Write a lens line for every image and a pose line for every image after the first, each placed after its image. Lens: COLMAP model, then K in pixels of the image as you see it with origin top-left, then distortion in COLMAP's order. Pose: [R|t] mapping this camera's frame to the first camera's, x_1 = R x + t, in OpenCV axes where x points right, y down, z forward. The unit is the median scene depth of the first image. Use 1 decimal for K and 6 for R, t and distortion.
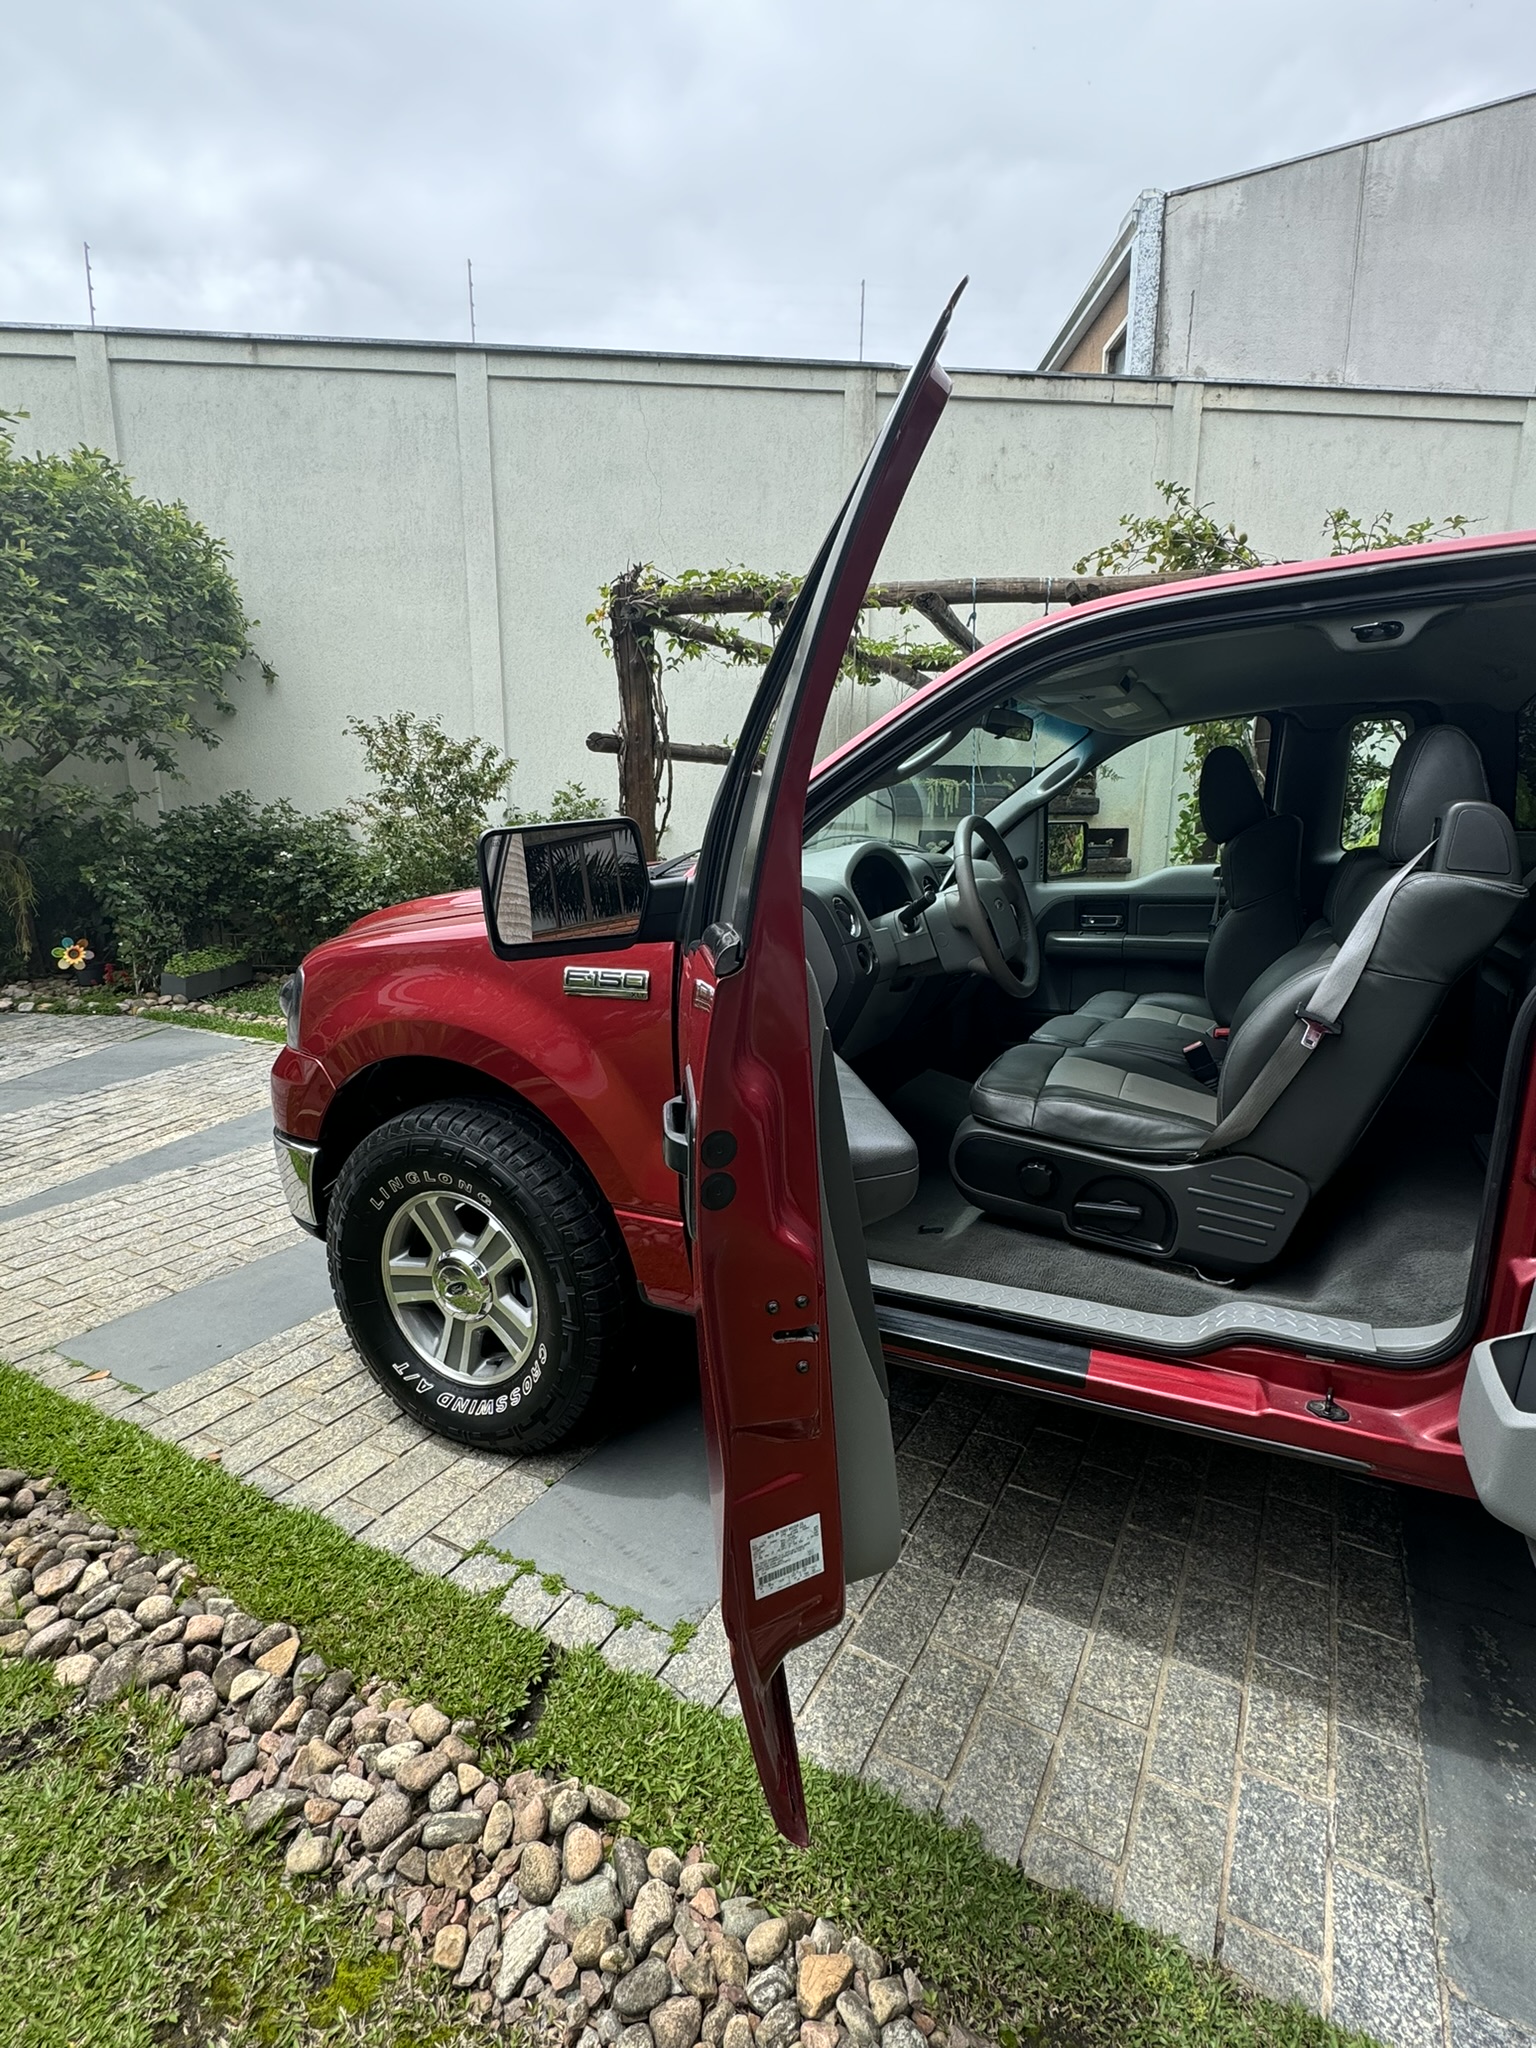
lens RADIAL K [[983.1, 0, 769.9], [0, 983.1, 1017.8], [0, 0, 1]] dist [-0.000769, -0.000537]
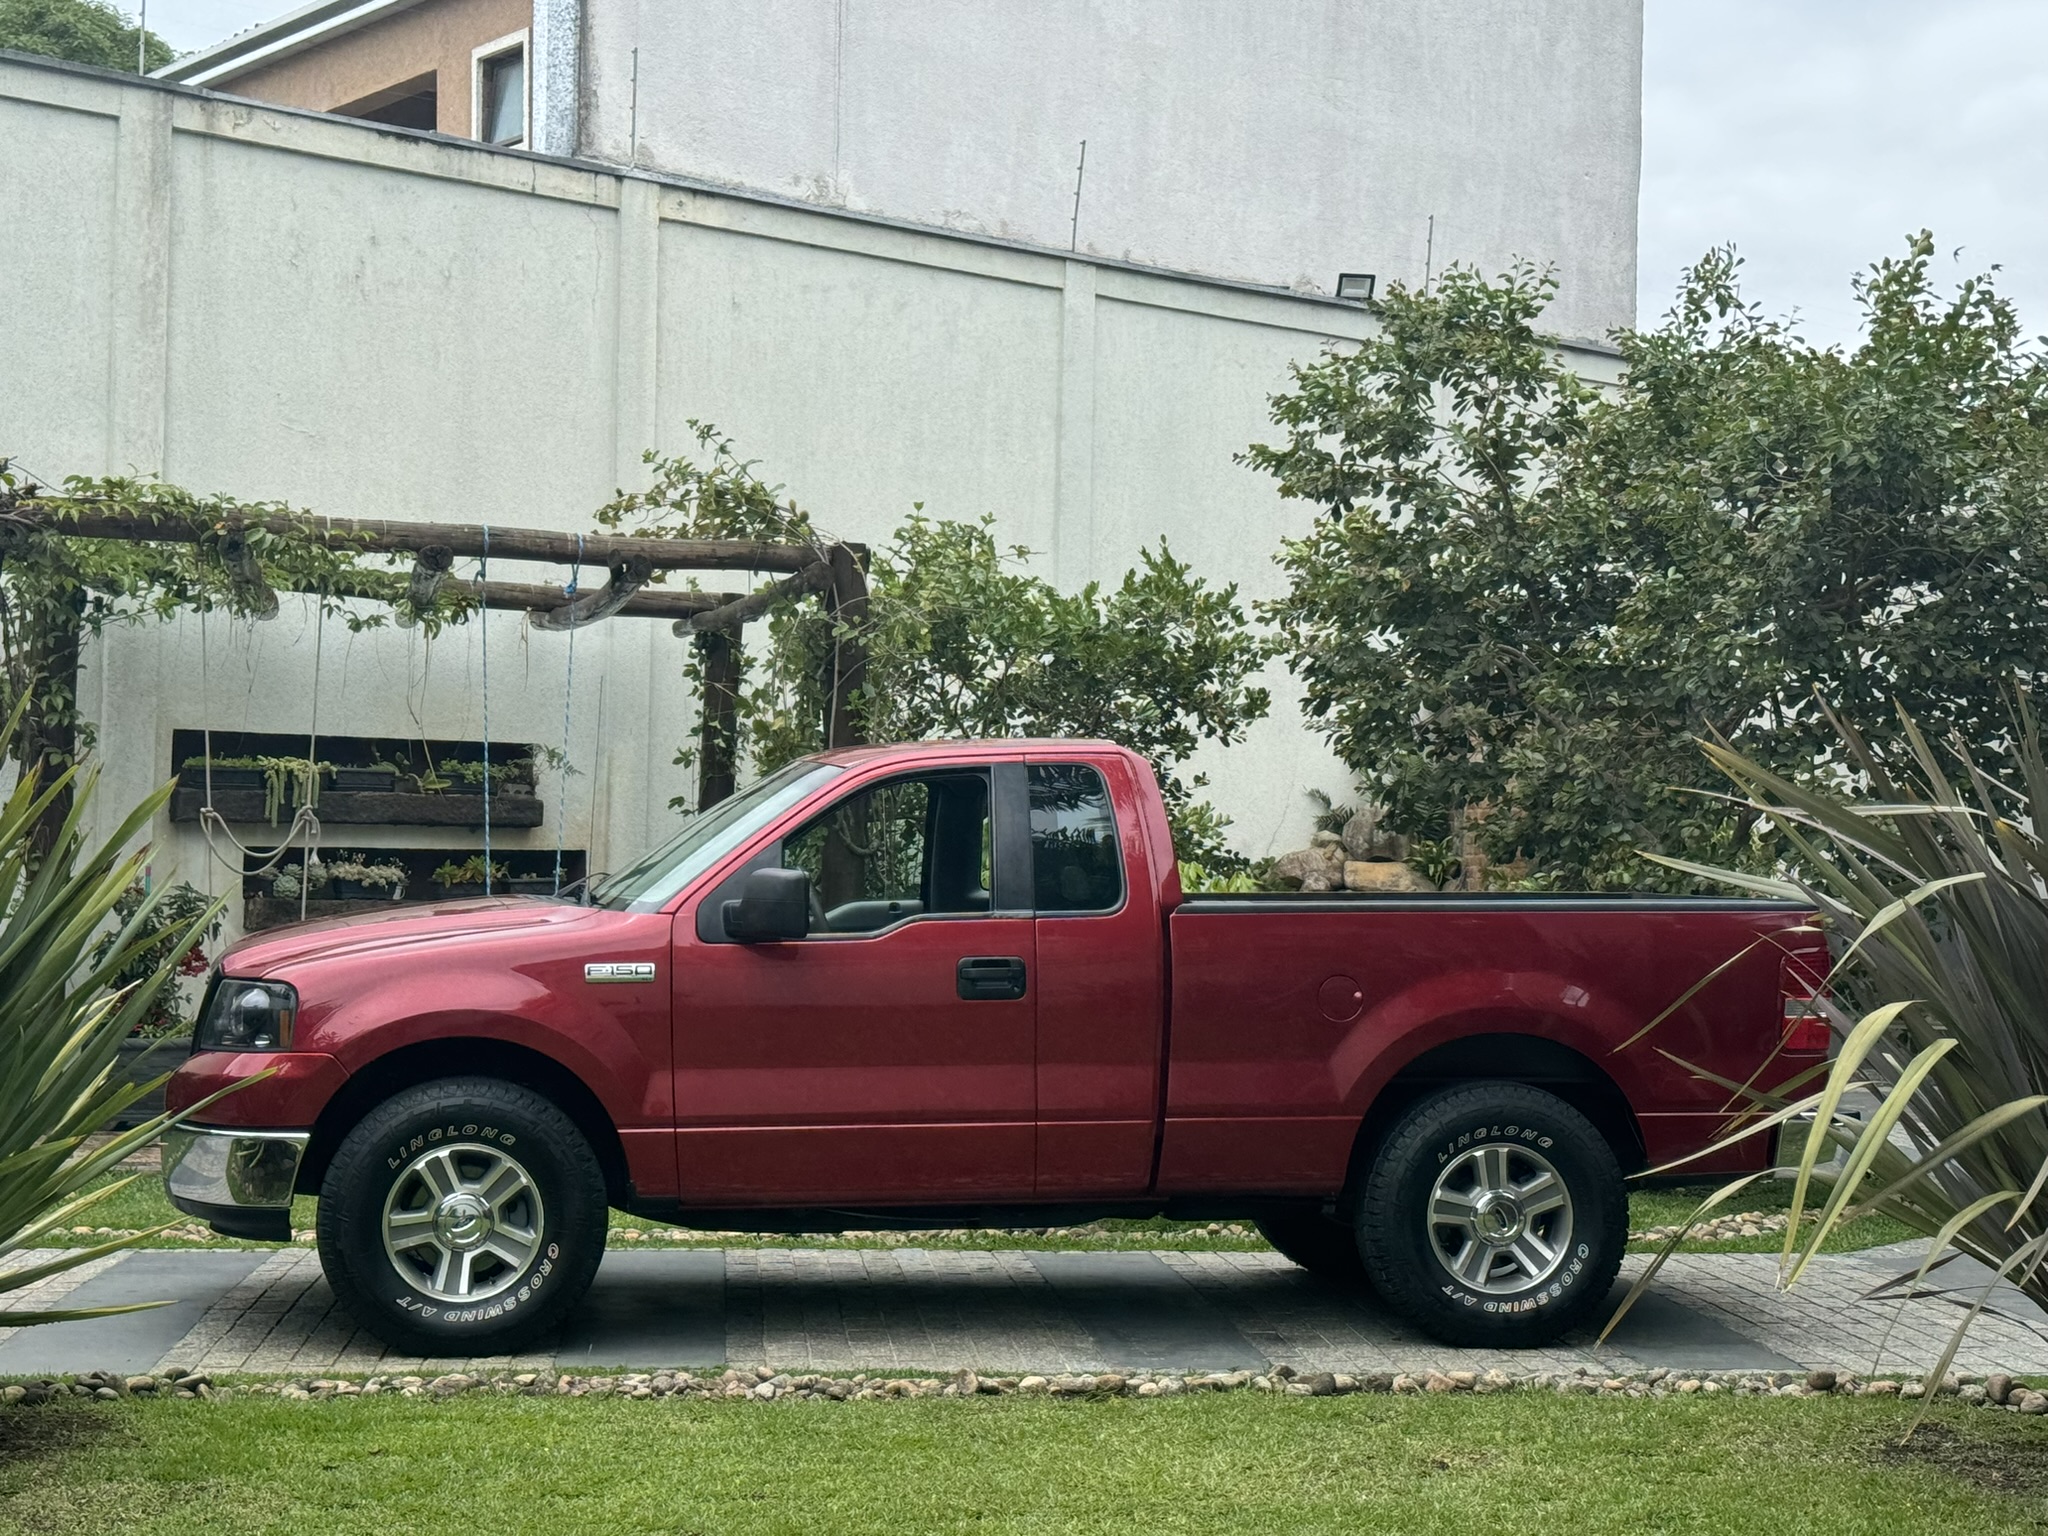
lens RADIAL K [[3491.9, 0, 1024.0], [0, 3491.9, 768.0], [0, 0, 1]] dist [0.015031, -2.407423]
pose [[0.820800, 0.021774, 0.570800, -1.891780], [0.093361, 0.980722, -0.171663, 0.439796], [-0.563534, 0.194191, 0.802944, -2.589939]]
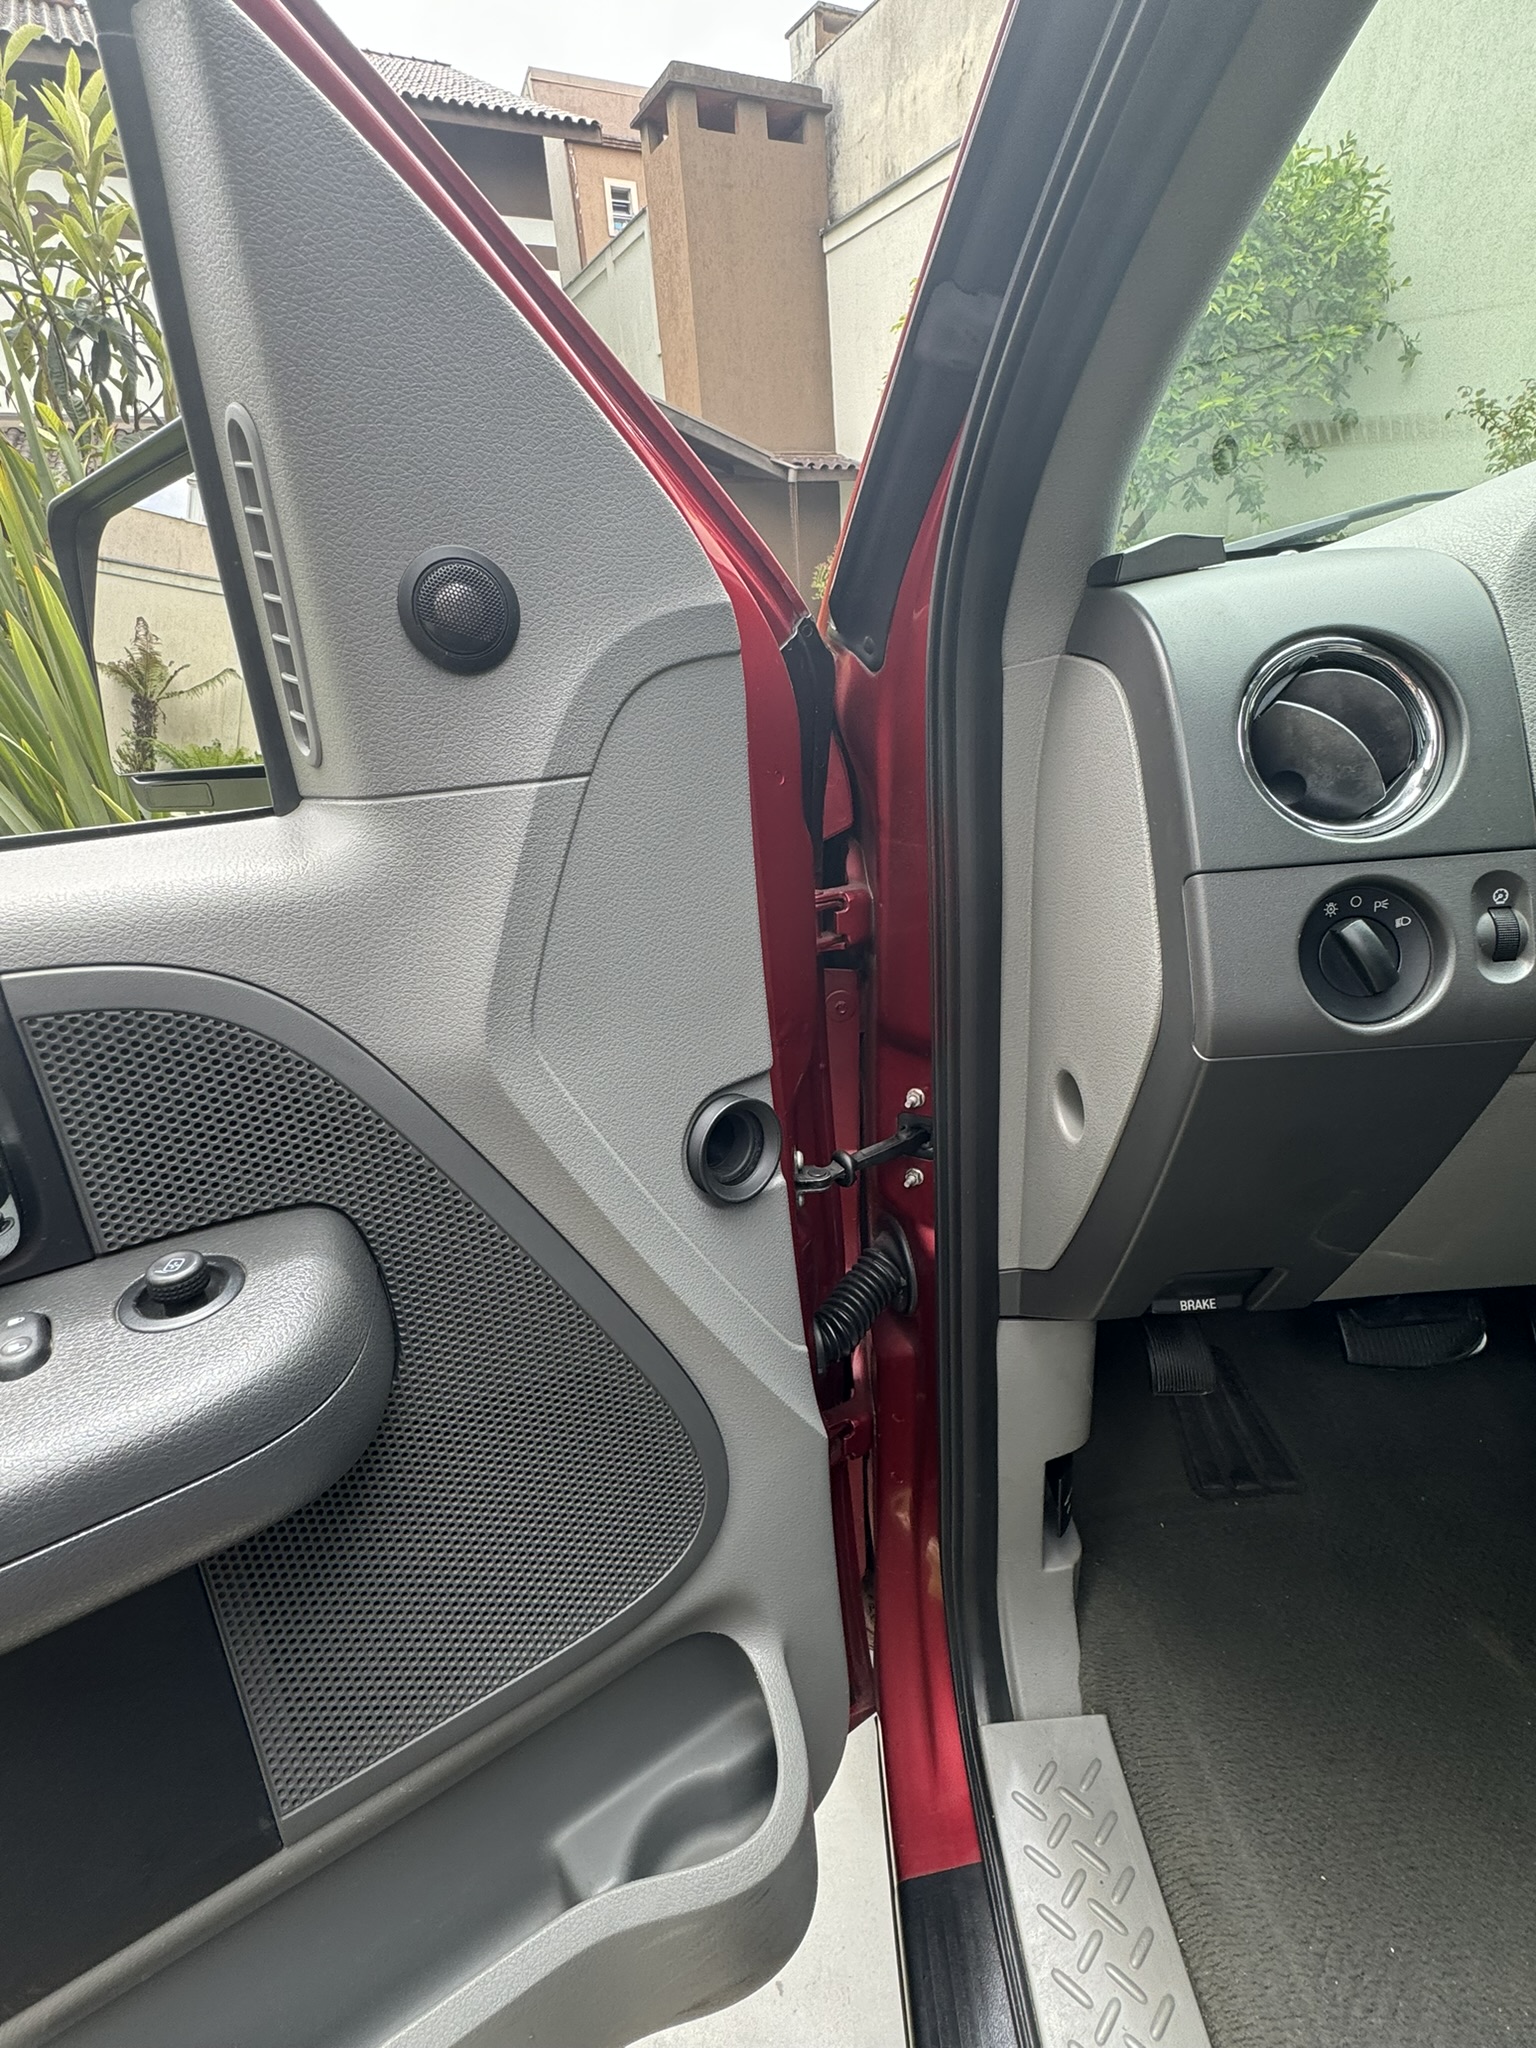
lens RADIAL K [[981.1, 0, 773.3], [0, 981.1, 1009.9], [0, 0, 1]] dist [0.000382, 0.000142]
pose [[0.463371, 0.286575, -0.838548, 0.140999], [-0.097724, 0.957020, 0.273062, -0.061686], [0.880760, -0.044582, 0.471460, 0.529464]]
